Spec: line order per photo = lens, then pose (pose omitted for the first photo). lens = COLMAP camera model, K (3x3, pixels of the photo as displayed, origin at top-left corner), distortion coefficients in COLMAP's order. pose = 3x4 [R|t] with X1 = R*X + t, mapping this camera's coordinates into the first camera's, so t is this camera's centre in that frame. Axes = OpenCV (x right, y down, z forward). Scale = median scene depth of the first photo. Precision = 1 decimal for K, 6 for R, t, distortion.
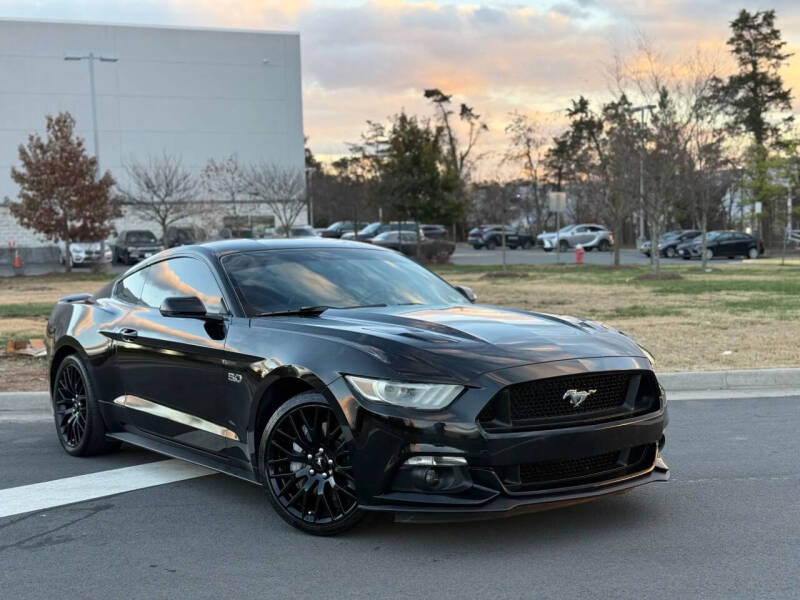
lens RADIAL K [[1114.0, 0, 404.2], [0, 1114.0, 295.5], [0, 0, 1]] dist [0.133409, 0.000000]
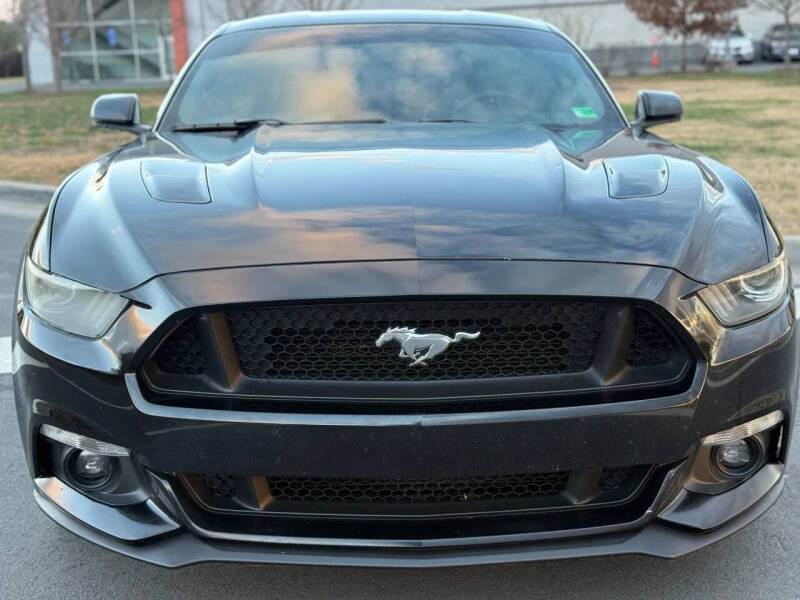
lens RADIAL K [[1114.0, 0, 400.0], [0, 1114.0, 294.5], [0, 0, 1]] dist [0.133409, 0.000000]
pose [[0.822030, 0.121677, -0.556293, 0.054585], [-0.024089, 0.983460, 0.179515, -0.001127], [0.568935, -0.134166, 0.811365, 0.088967]]
